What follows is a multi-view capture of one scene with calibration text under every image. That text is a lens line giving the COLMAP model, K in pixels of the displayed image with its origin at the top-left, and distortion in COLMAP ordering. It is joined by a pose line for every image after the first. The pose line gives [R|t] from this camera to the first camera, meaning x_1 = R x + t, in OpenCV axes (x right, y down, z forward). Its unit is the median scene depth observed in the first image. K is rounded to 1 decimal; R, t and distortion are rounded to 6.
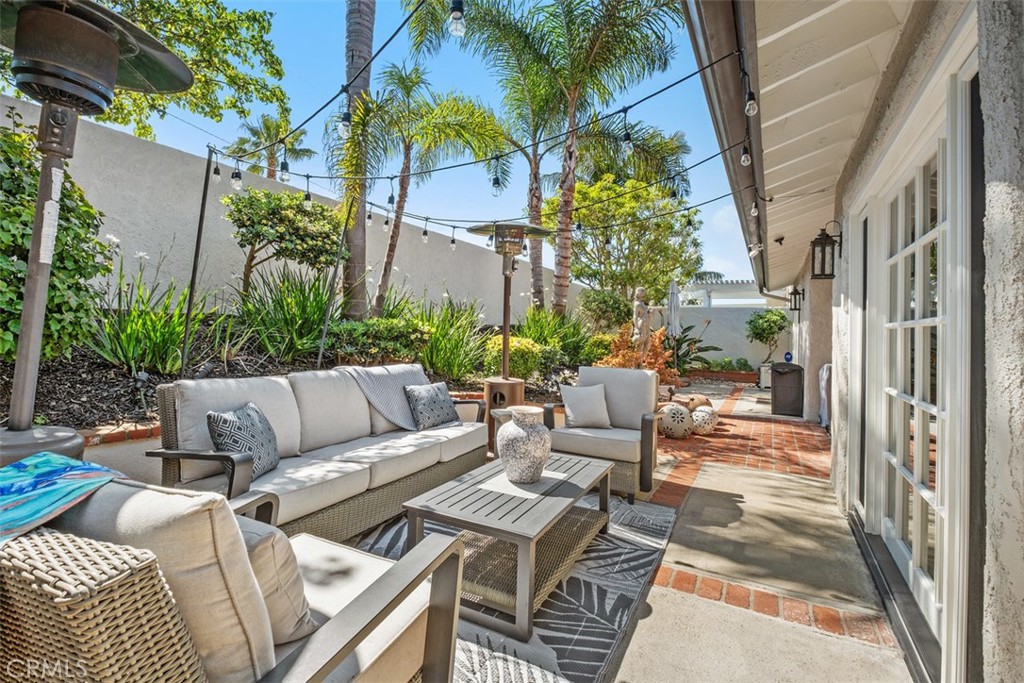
lens RADIAL K [[450.2, 0, 512.0], [0, 450.2, 341.5], [0, 0, 1]] dist [0.000086, -0.000030]
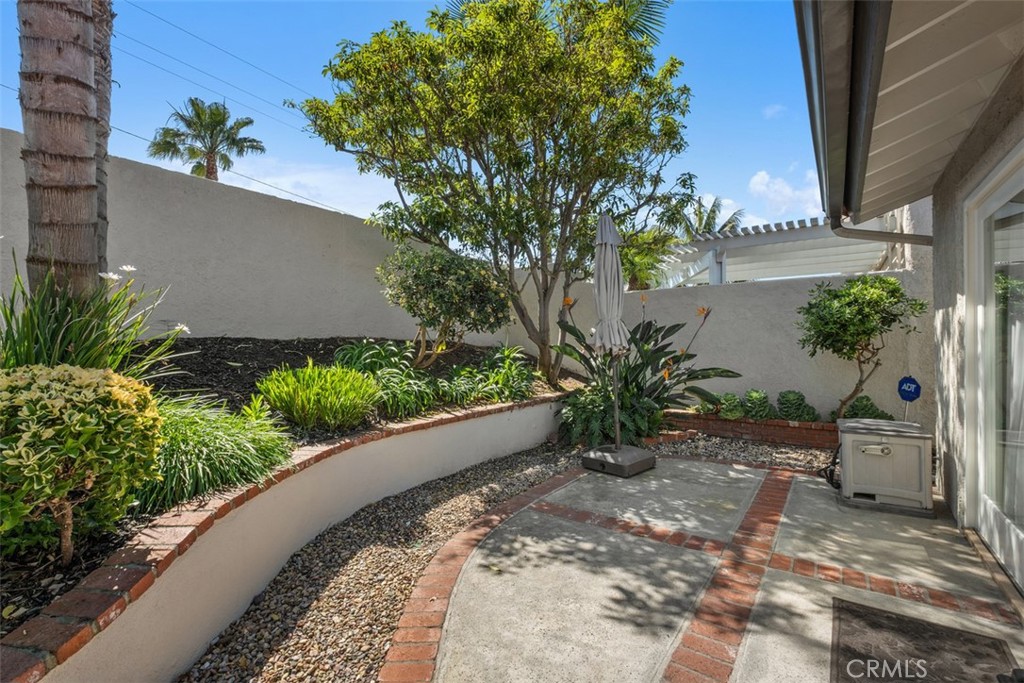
lens RADIAL K [[444.6, 0, 511.5], [0, 444.6, 362.2], [0, 0, 1]] dist [-0.001332, -0.000162]
pose [[0.993296, -0.033554, -0.110618, 0.273334], [0.035902, 0.999169, 0.019306, -0.009592], [0.109879, -0.023148, 0.993675, 0.510180]]
